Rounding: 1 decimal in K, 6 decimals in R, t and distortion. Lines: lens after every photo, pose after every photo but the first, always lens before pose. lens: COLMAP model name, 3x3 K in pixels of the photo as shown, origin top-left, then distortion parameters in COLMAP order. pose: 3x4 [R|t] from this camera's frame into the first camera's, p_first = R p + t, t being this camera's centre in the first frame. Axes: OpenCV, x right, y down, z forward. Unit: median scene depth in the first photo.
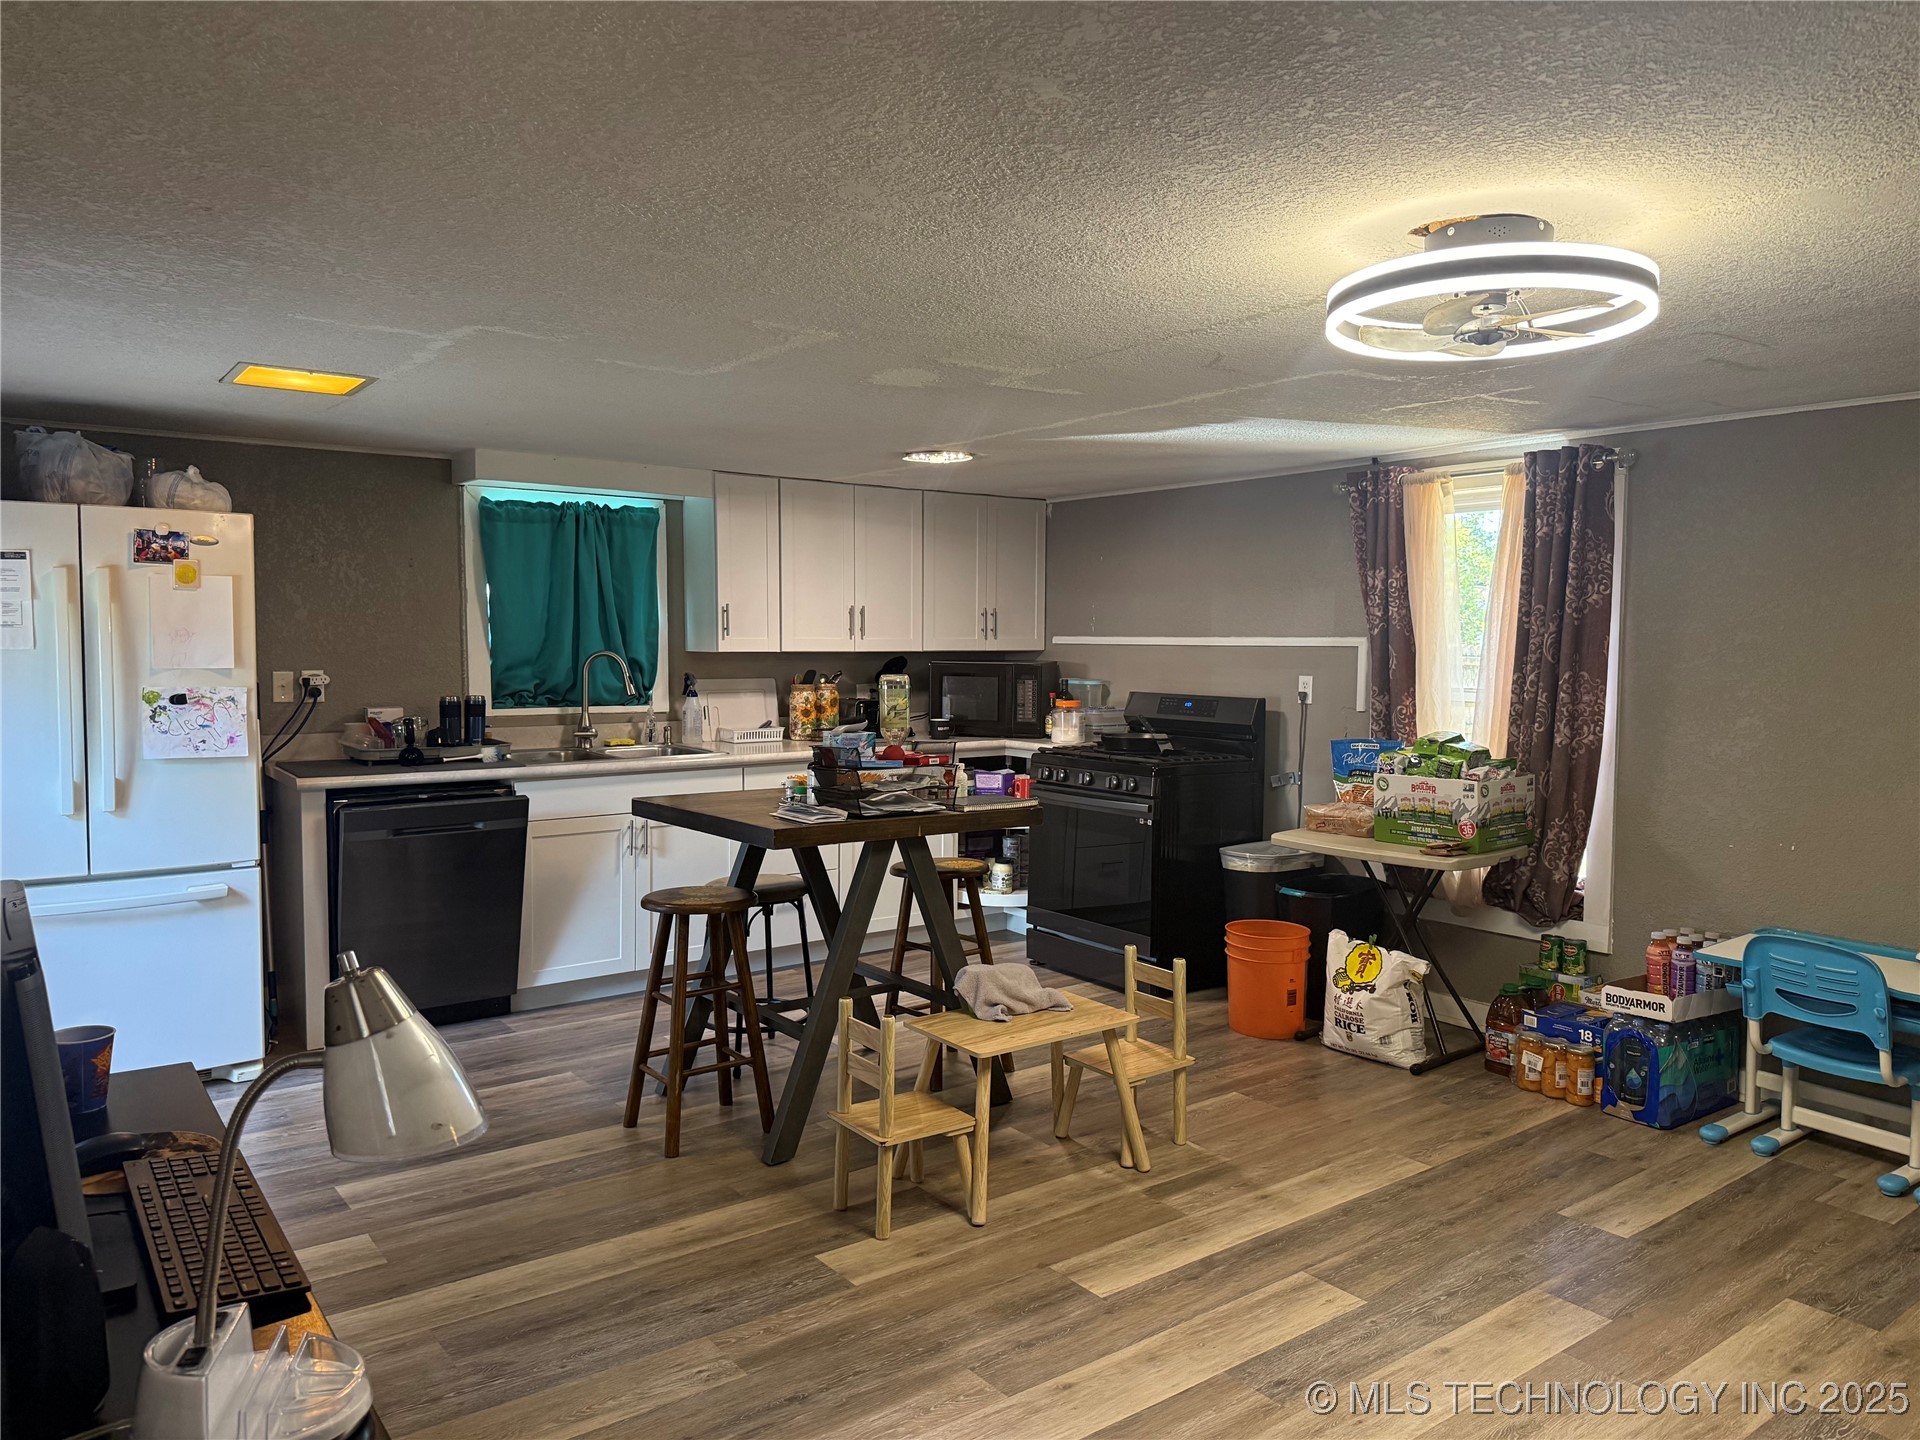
lens RADIAL K [[1356.3, 0, 962.5], [0, 1356.3, 724.0], [0, 0, 1]] dist [0.023622, -0.034683]
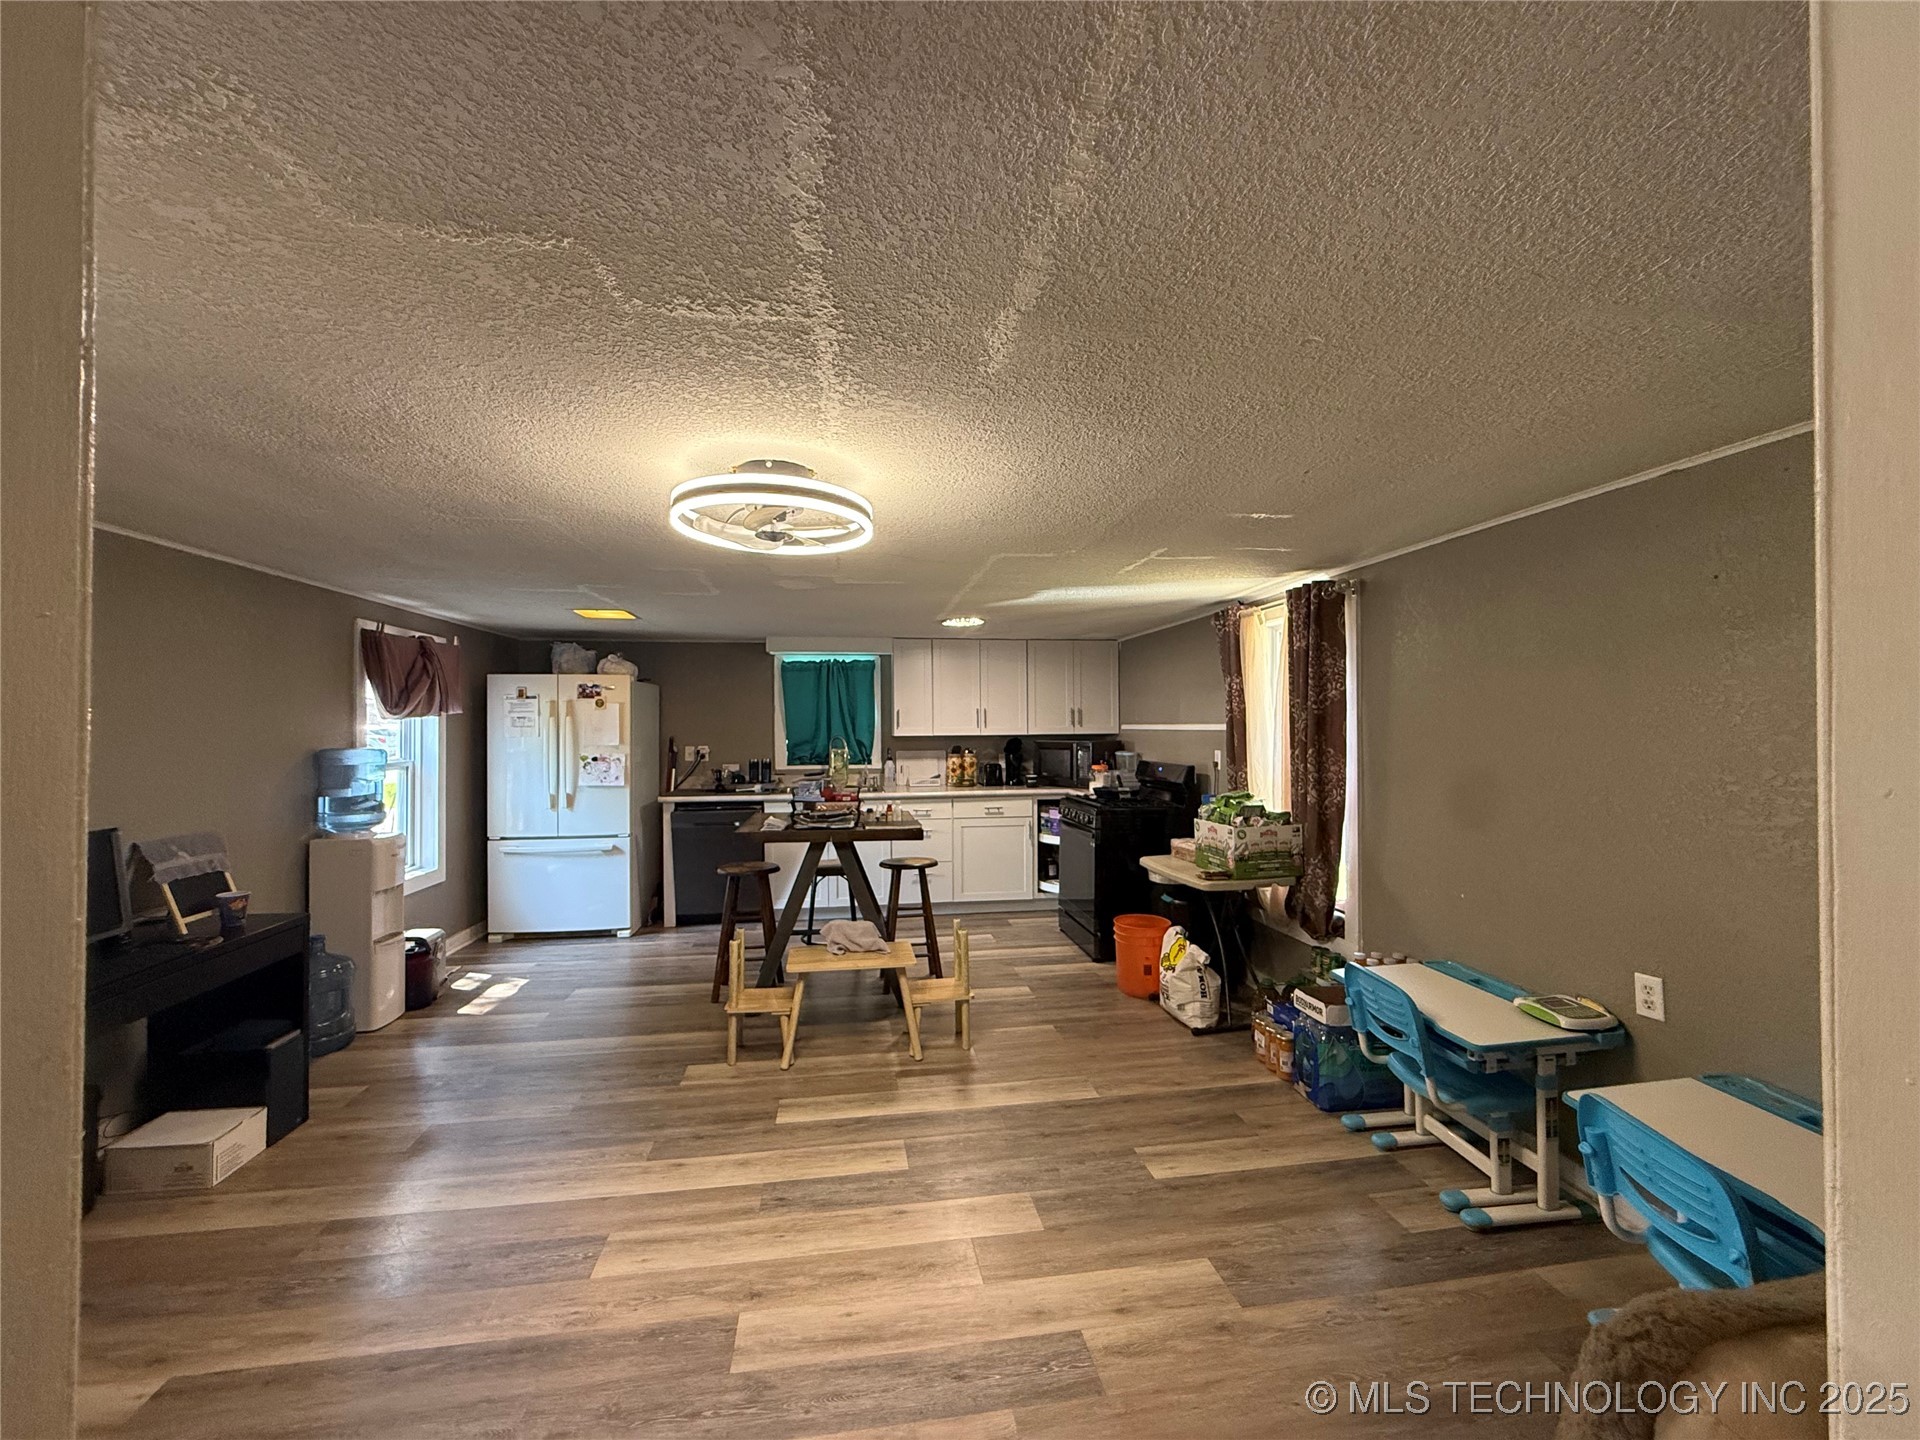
lens RADIAL K [[766.3, 0, 952.7], [0, 766.3, 721.6], [0, 0, 1]] dist [-0.000256, 0.000403]
pose [[0.876386, -0.014195, -0.481399, 0.495928], [-0.019904, 0.997644, -0.065654, -0.008100], [0.481197, 0.067120, 0.874039, 0.166314]]
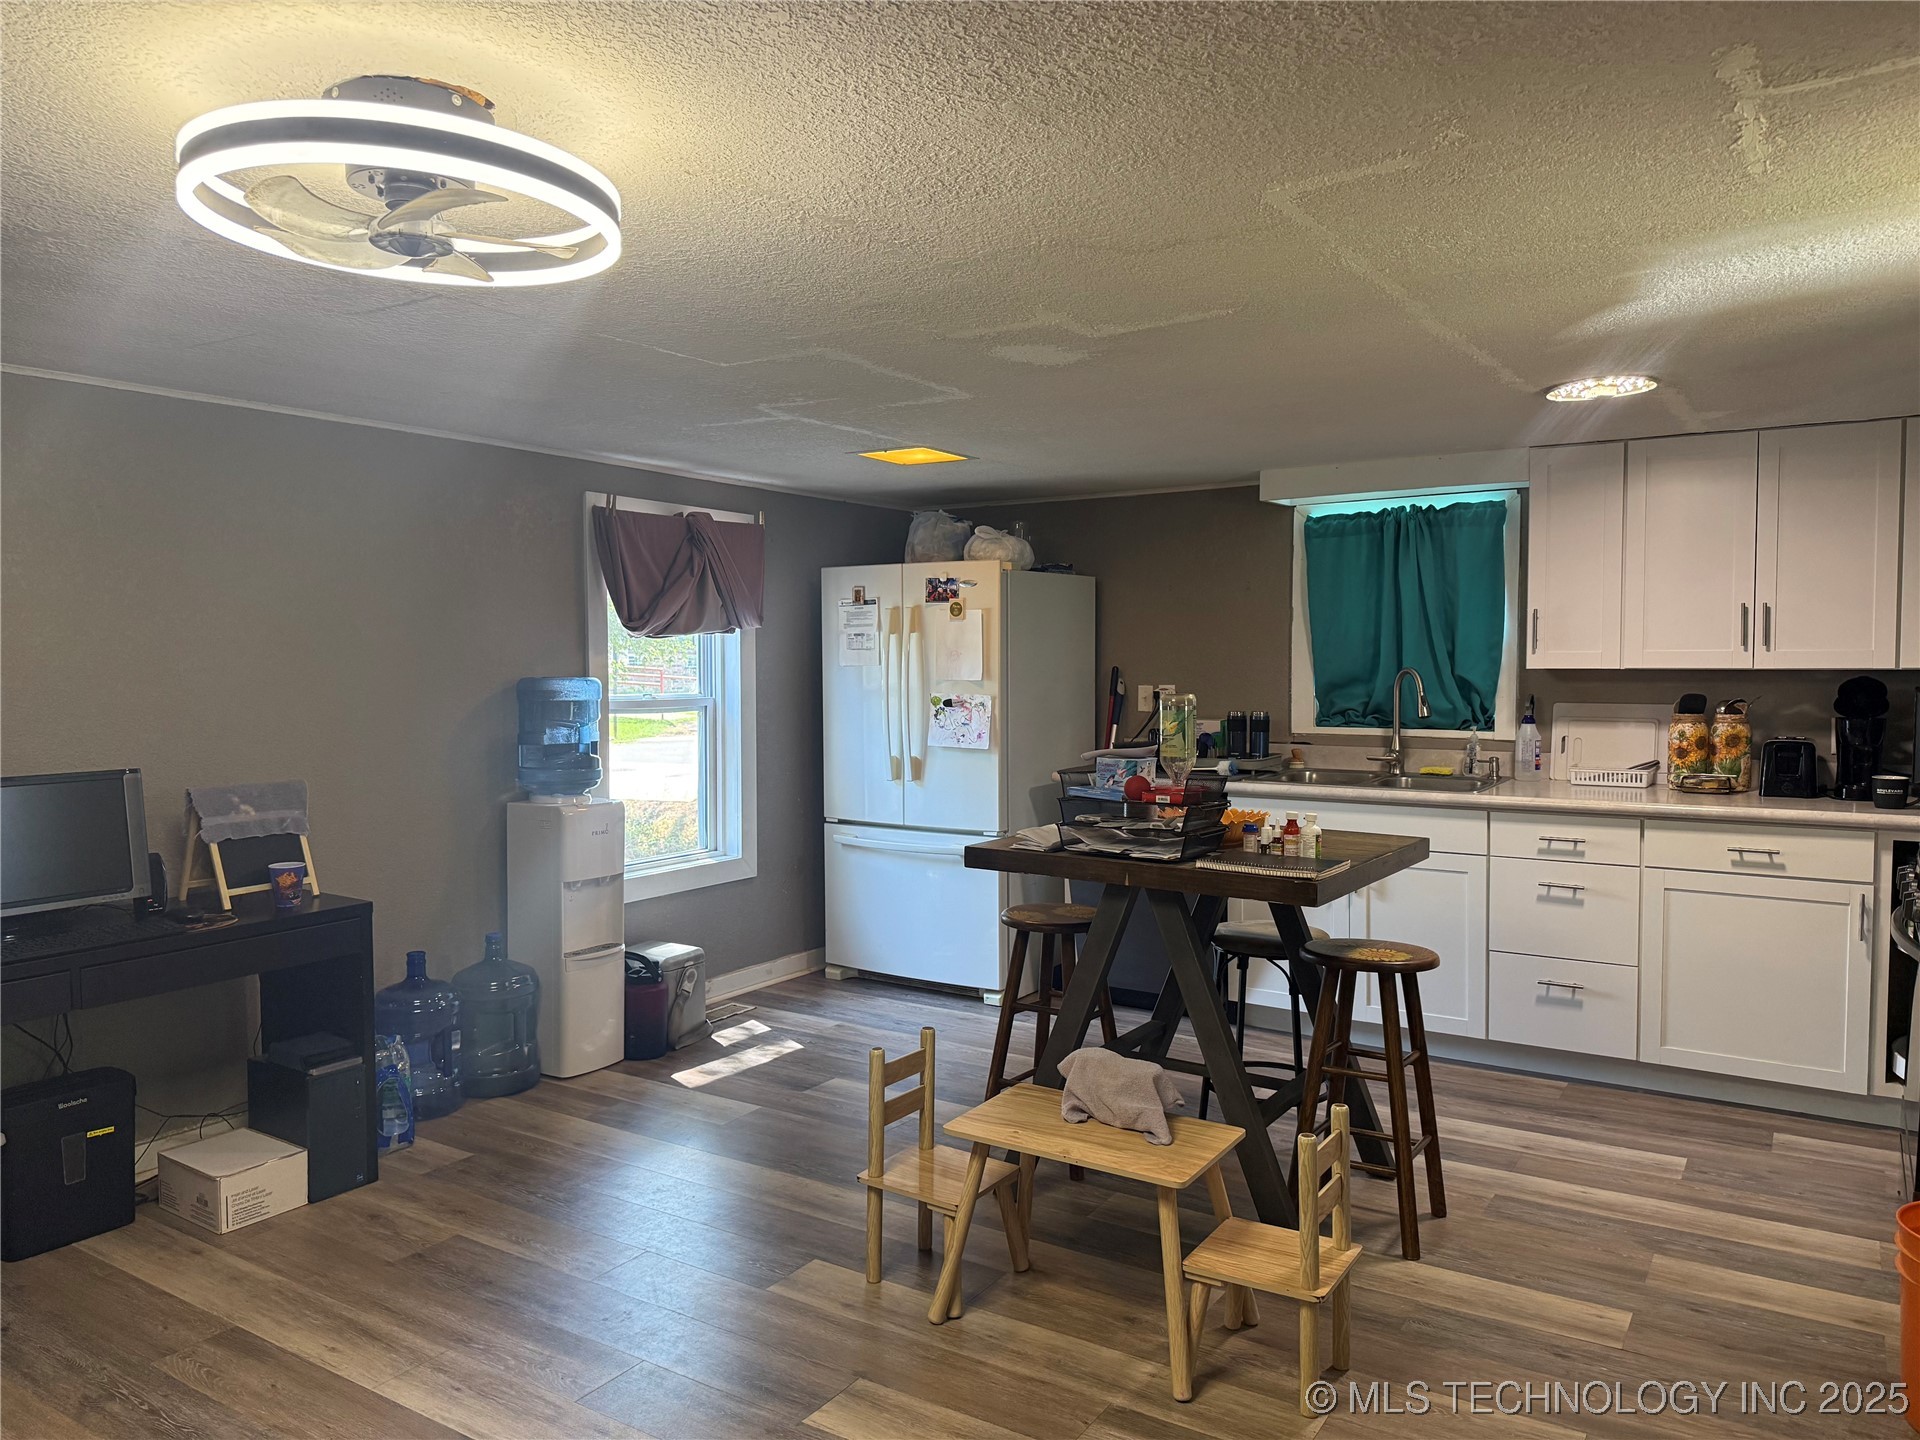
lens RADIAL K [[1343.0, 0, 968.5], [0, 1343.0, 719.3], [0, 0, 1]] dist [0.148864, -0.222481]
pose [[0.341958, 0.036725, -0.938997, 0.614141], [-0.055014, 0.998305, 0.019010, -0.025962], [0.938103, 0.045157, 0.343399, 0.516867]]
